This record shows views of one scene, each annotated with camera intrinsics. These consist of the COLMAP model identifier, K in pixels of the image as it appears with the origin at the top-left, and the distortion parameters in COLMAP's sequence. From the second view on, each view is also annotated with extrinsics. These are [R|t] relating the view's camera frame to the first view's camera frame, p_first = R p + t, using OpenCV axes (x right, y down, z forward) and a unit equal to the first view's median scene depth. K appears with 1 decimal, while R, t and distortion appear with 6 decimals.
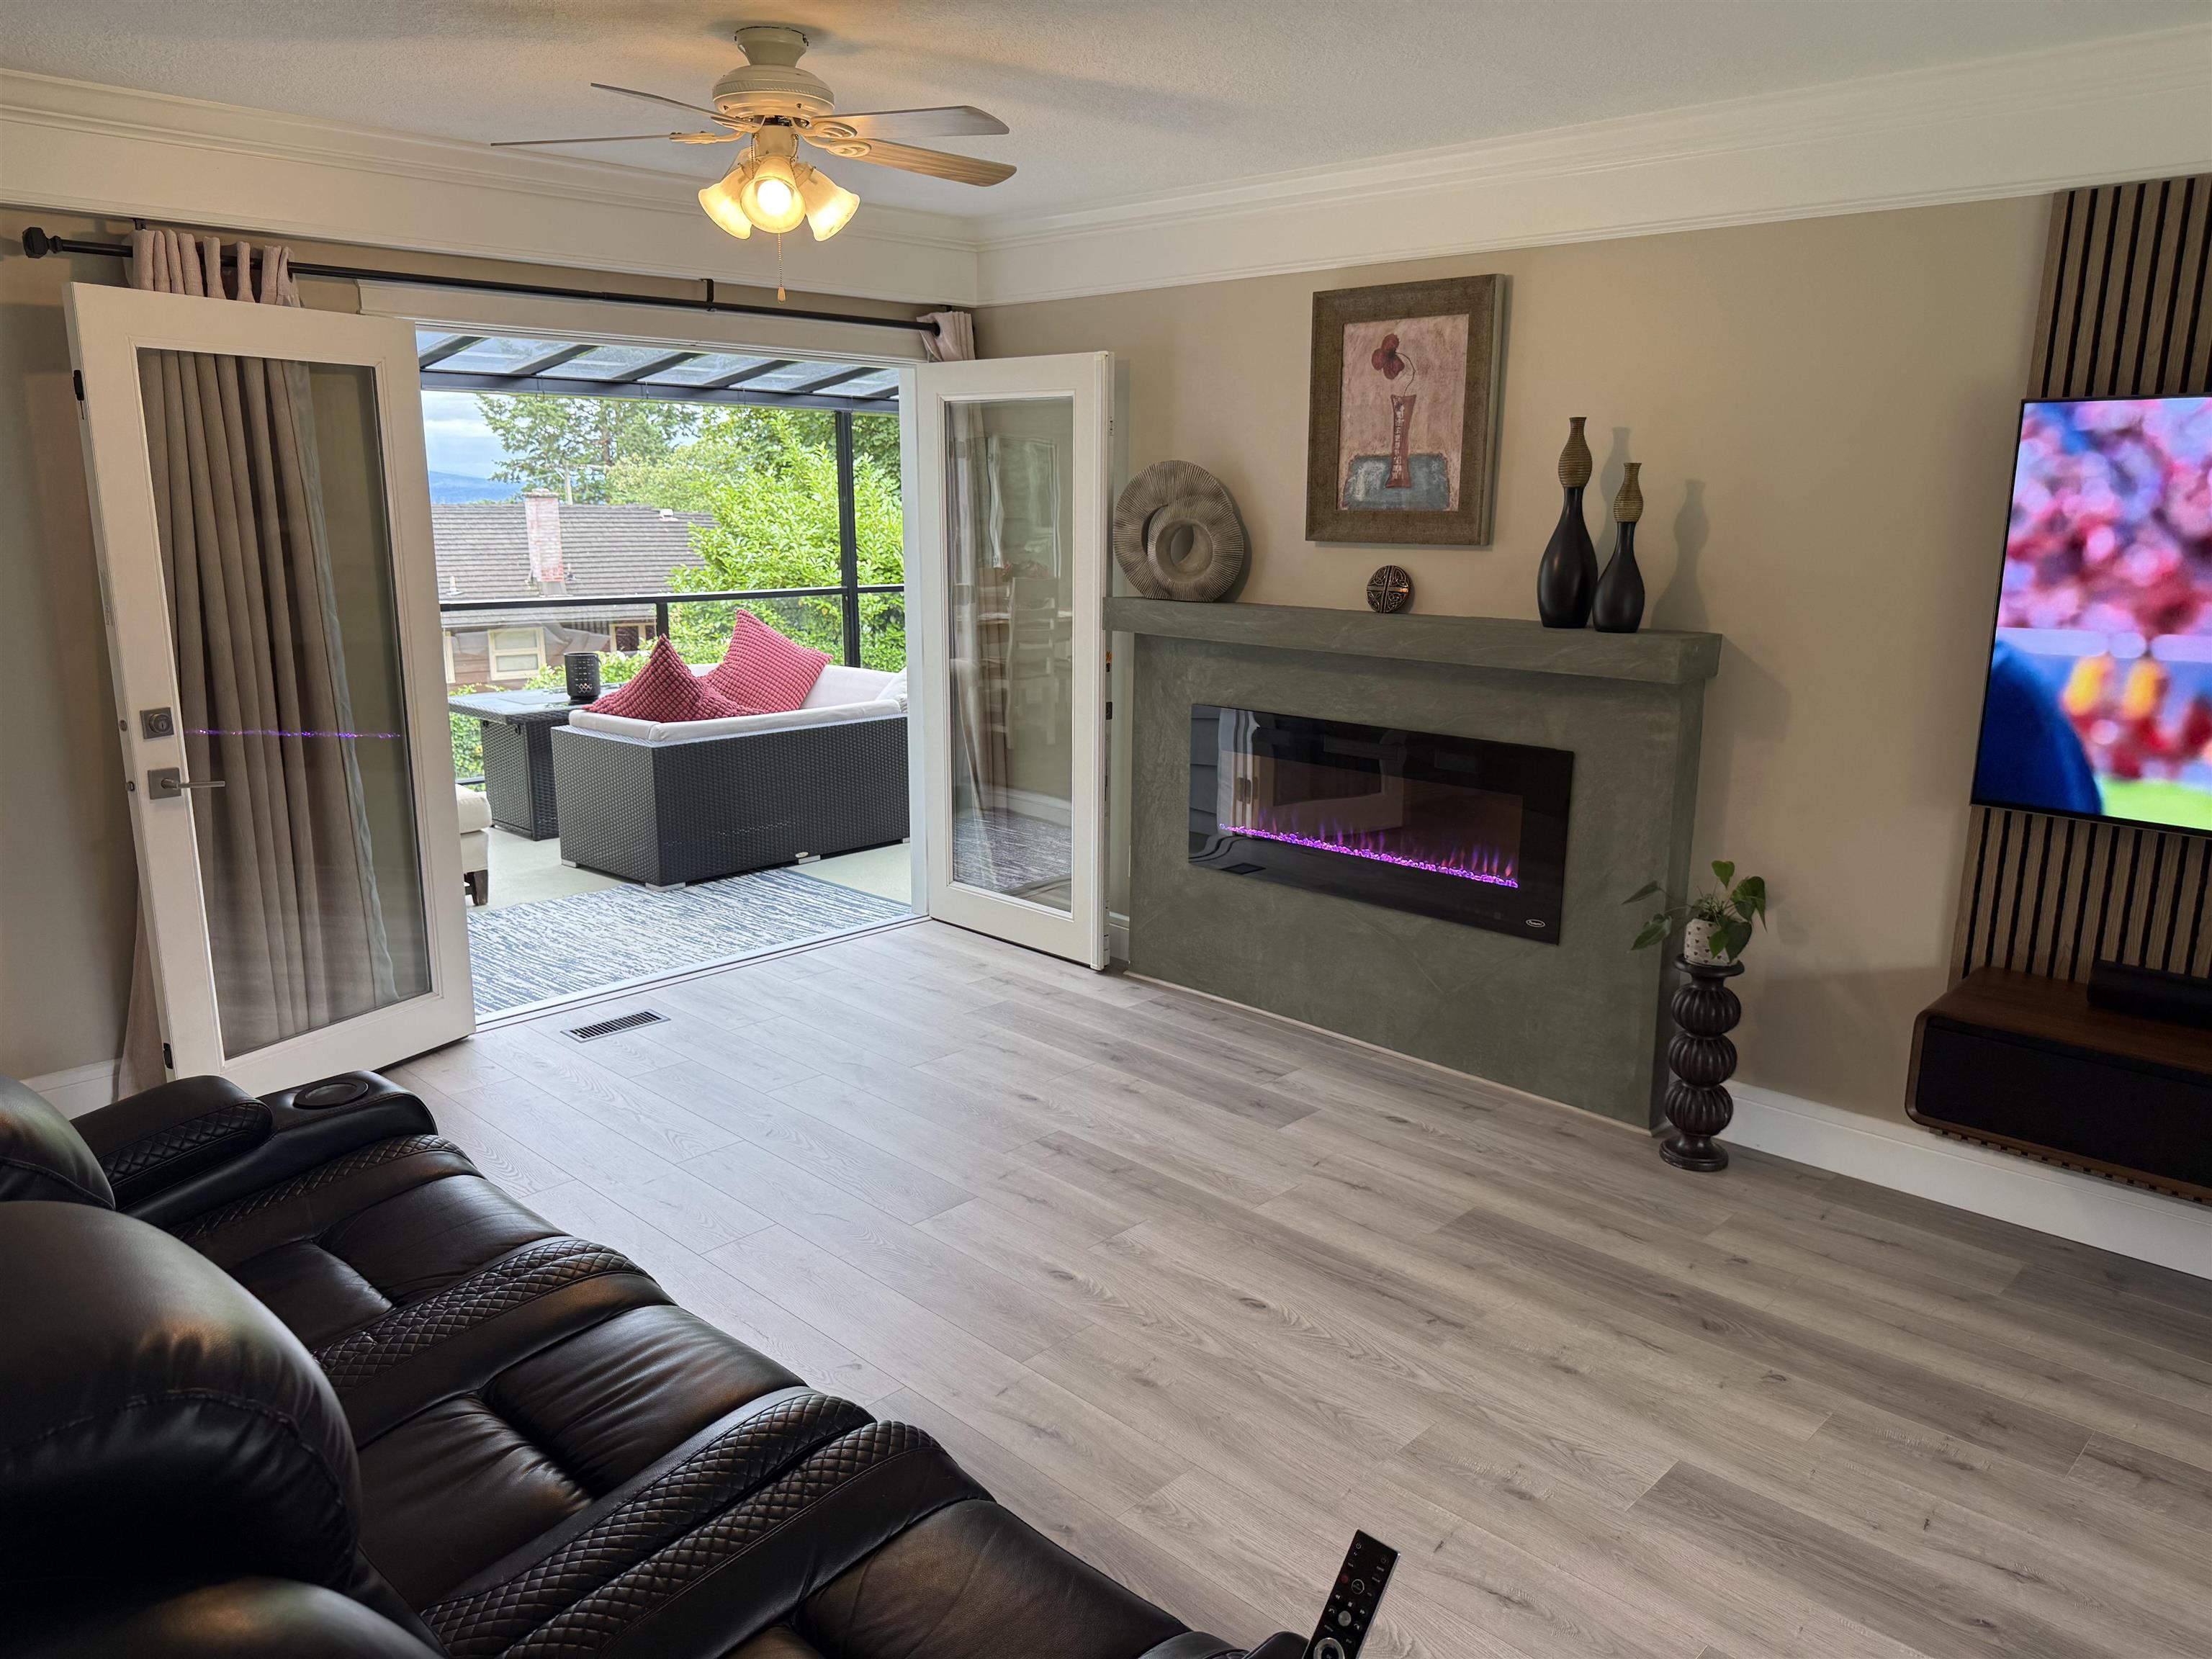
lens RADIAL K [[1533.5, 0, 1097.6], [0, 1533.5, 831.5], [0, 0, 1]] dist [0.166182, -0.263999]
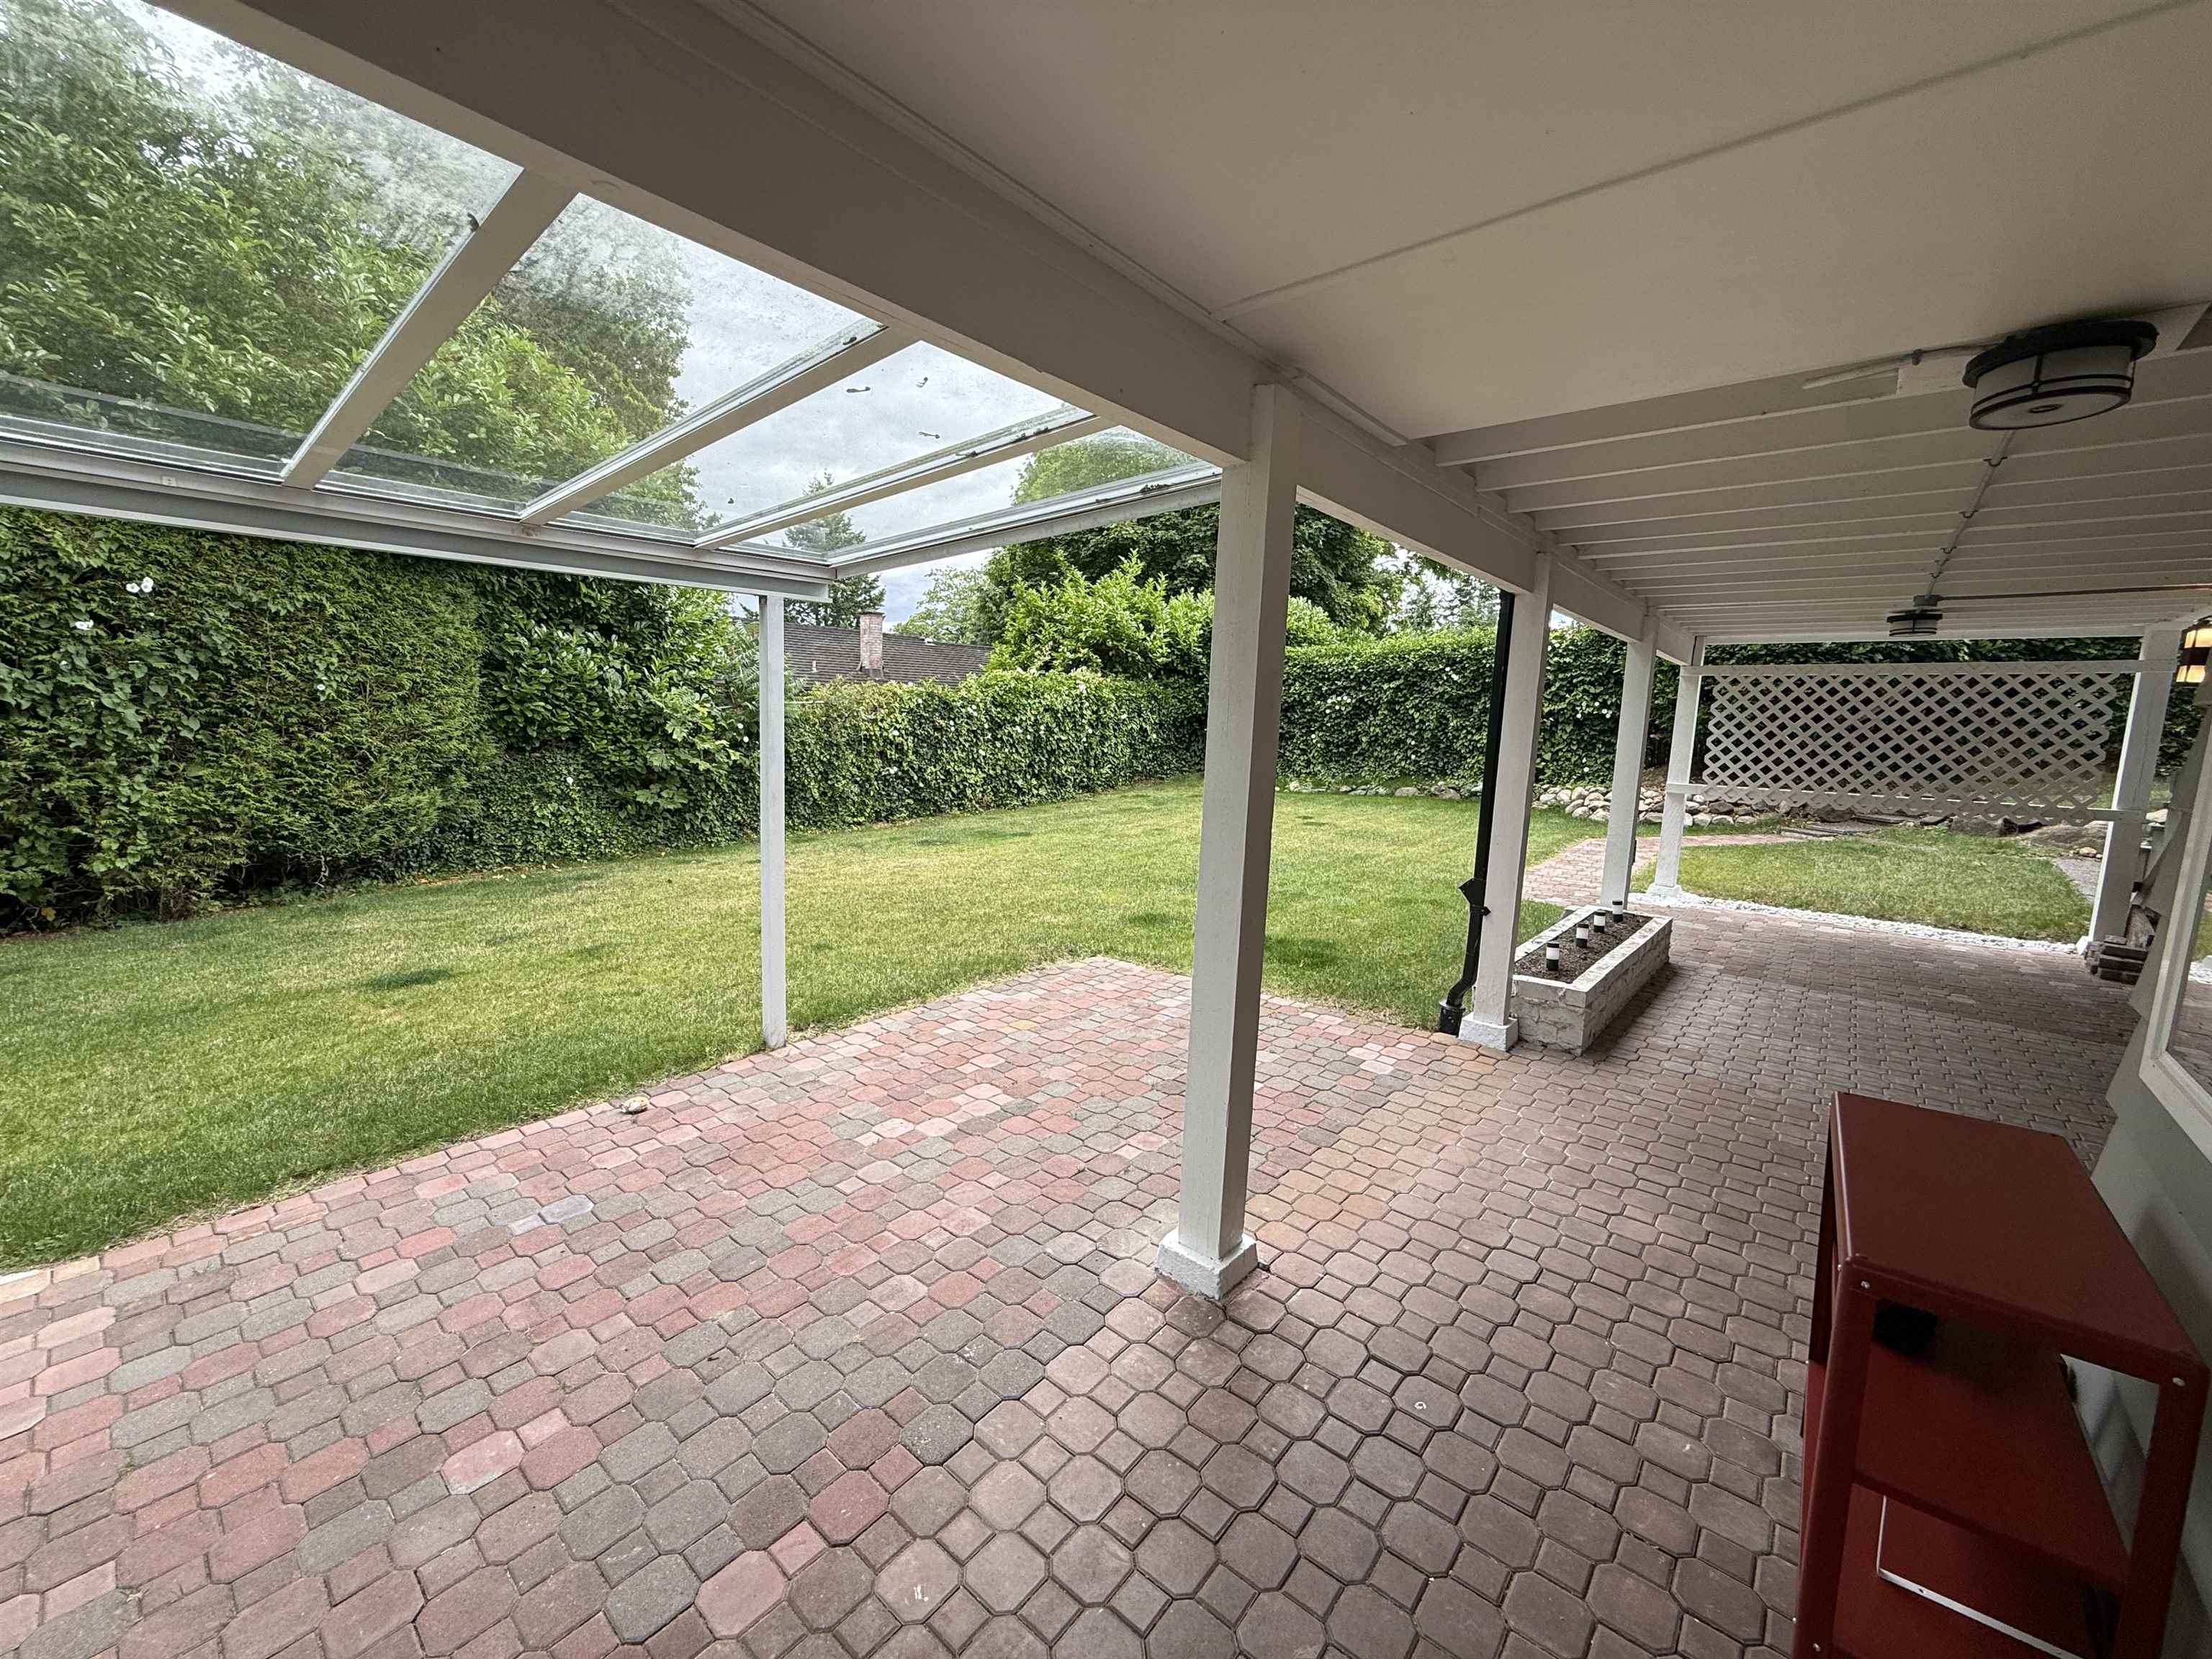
lens RADIAL K [[879.0, 0, 1101.1], [0, 879.0, 828.1], [0, 0, 1]] dist [0.000624, -0.000727]
pose [[0.997235, 0.026984, 0.069235, -1.259514], [-0.021333, 0.996477, -0.081105, 0.383369], [-0.071179, 0.079404, 0.994298, 1.032972]]
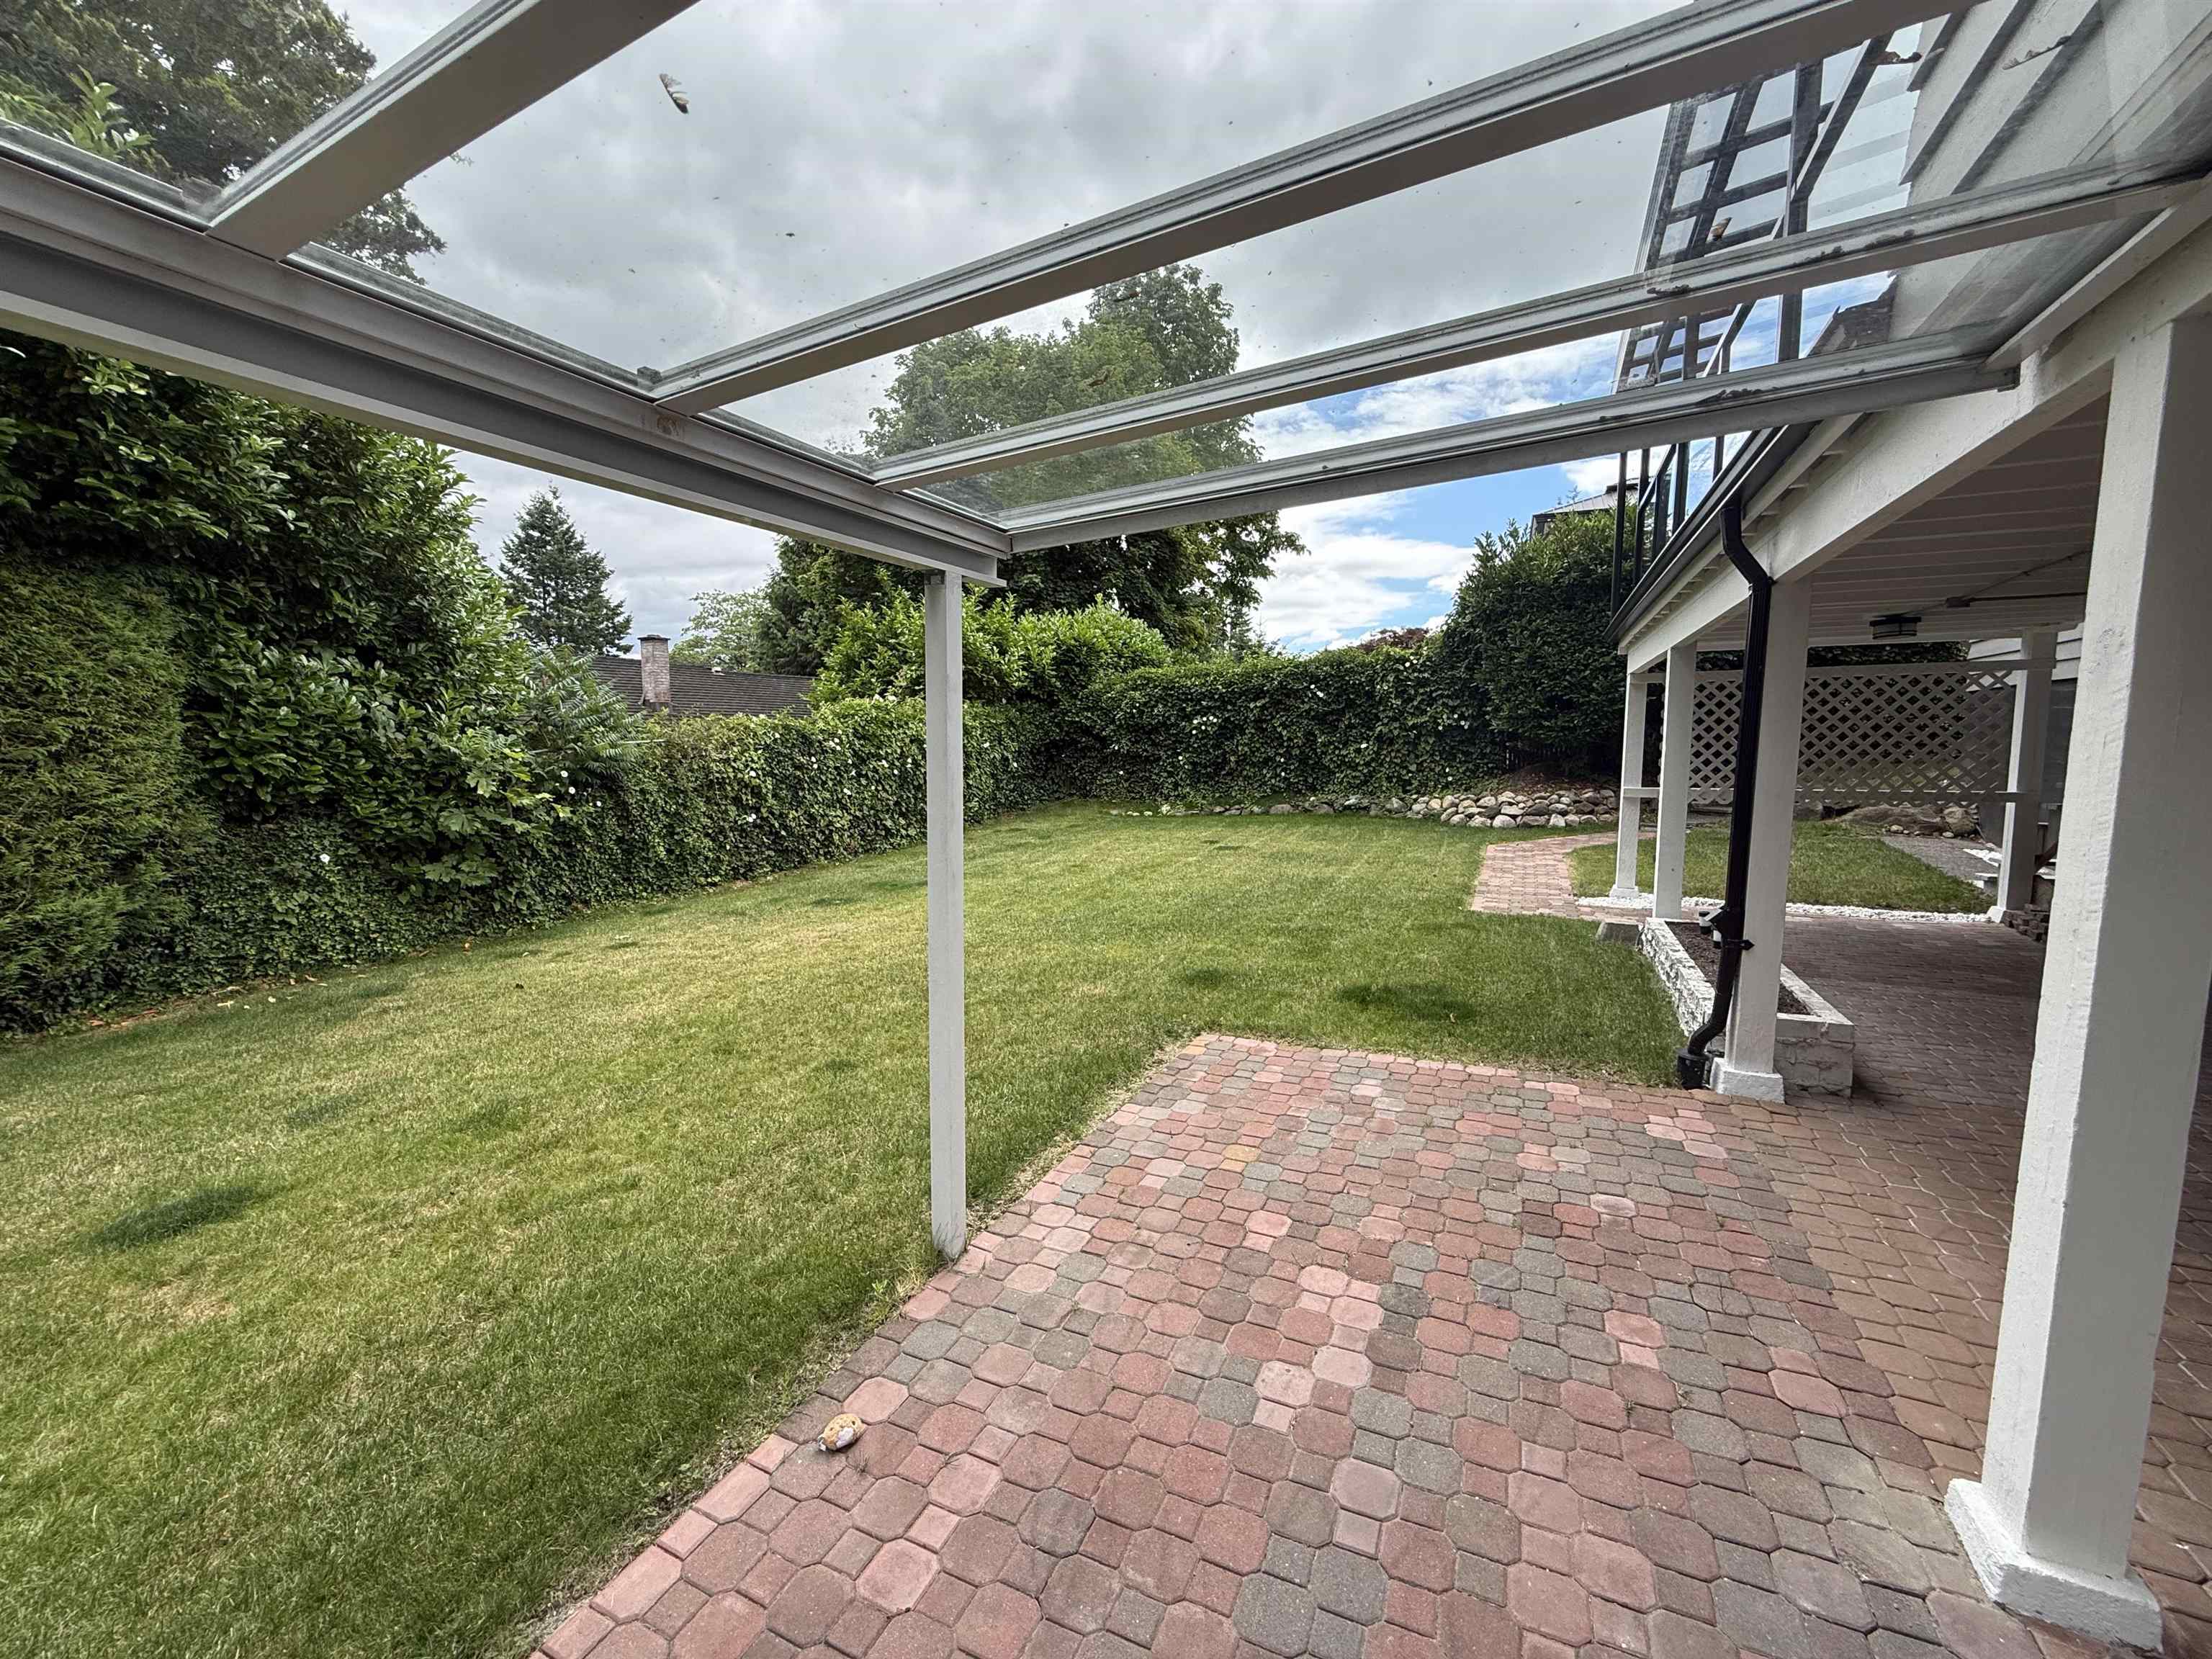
lens RADIAL K [[879.0, 0, 1101.1], [0, 879.0, 828.1], [0, 0, 1]] dist [0.000624, -0.000727]
pose [[0.947450, -0.031551, 0.318344, -1.610427], [0.068396, 0.992093, -0.105234, 0.324066], [-0.312506, 0.121477, 0.942116, 1.346285]]
